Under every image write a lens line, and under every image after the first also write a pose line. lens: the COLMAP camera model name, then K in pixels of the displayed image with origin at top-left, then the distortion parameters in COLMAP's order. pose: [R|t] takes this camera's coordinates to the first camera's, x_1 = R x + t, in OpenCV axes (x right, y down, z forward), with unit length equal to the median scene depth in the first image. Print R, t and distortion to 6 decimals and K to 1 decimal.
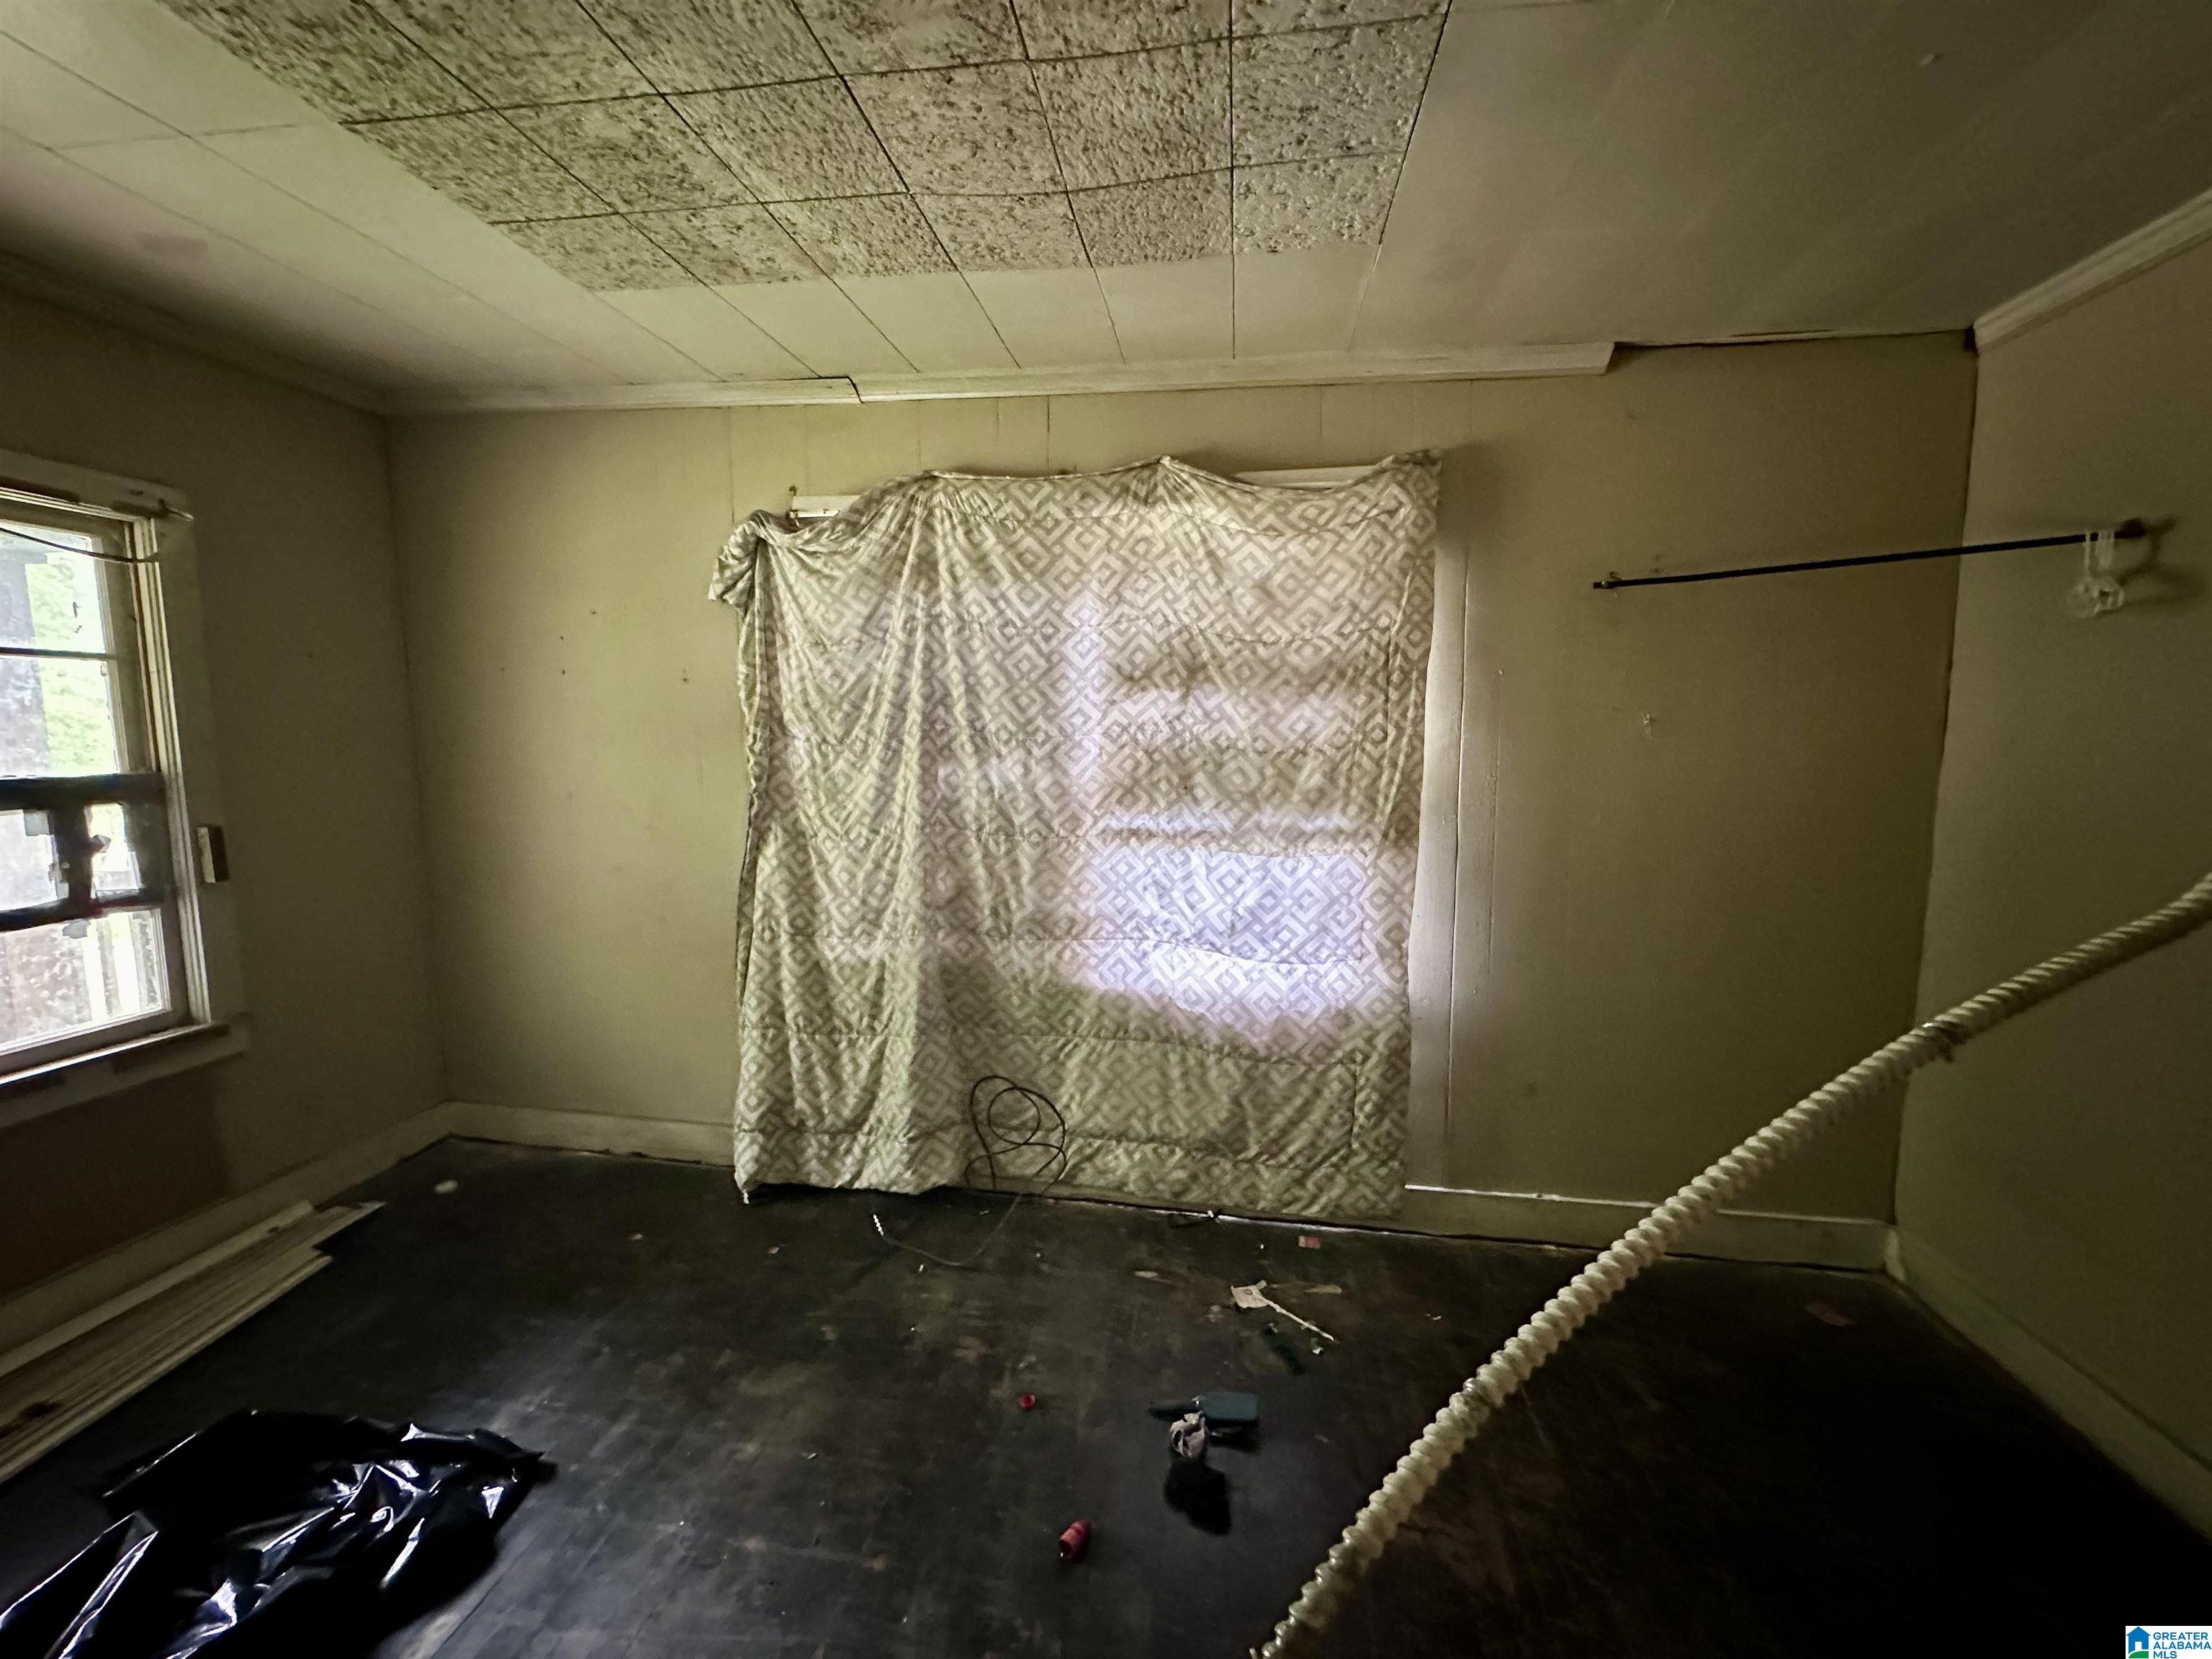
lens RADIAL K [[890.8, 0, 1104.5], [0, 890.8, 827.9], [0, 0, 1]] dist [-0.001556, 0.000715]
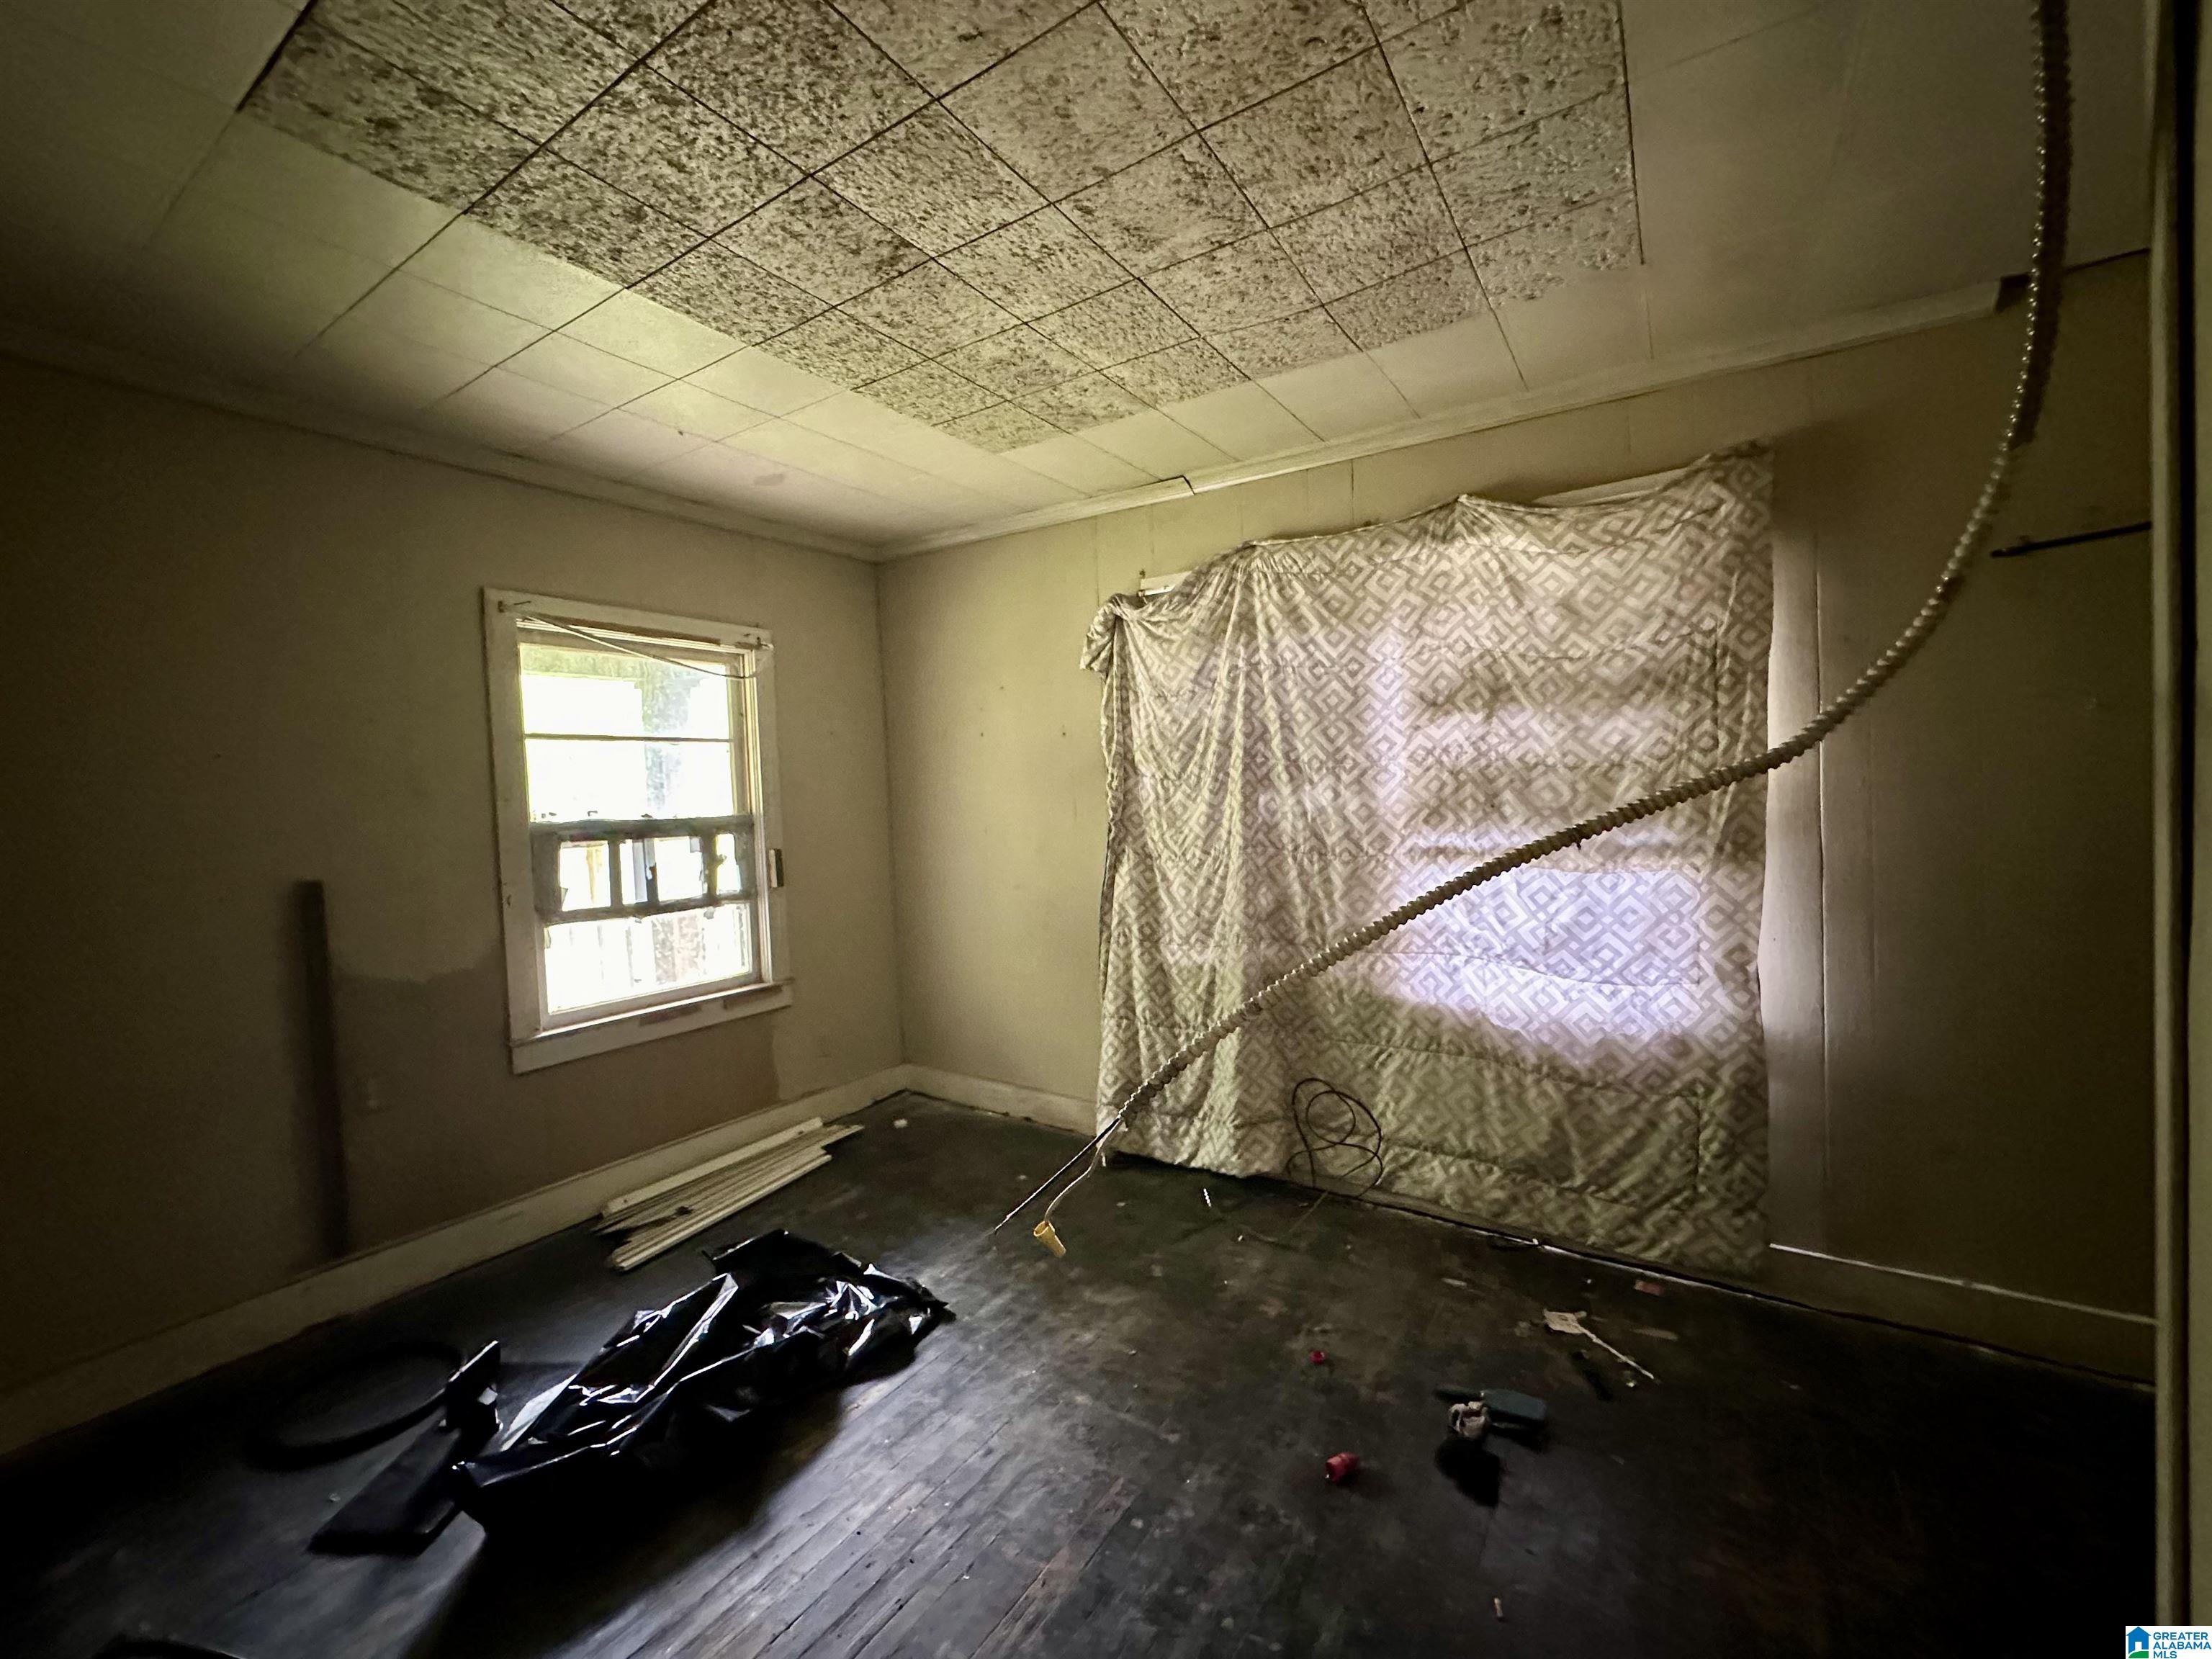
lens RADIAL K [[890.8, 0, 1104.5], [0, 890.8, 827.9], [0, 0, 1]] dist [-0.001556, 0.000715]
pose [[0.907327, -0.018898, -0.420000, 0.116506], [-0.007320, 0.998128, -0.060726, 0.046068], [0.420361, 0.058173, 0.905490, -0.115390]]
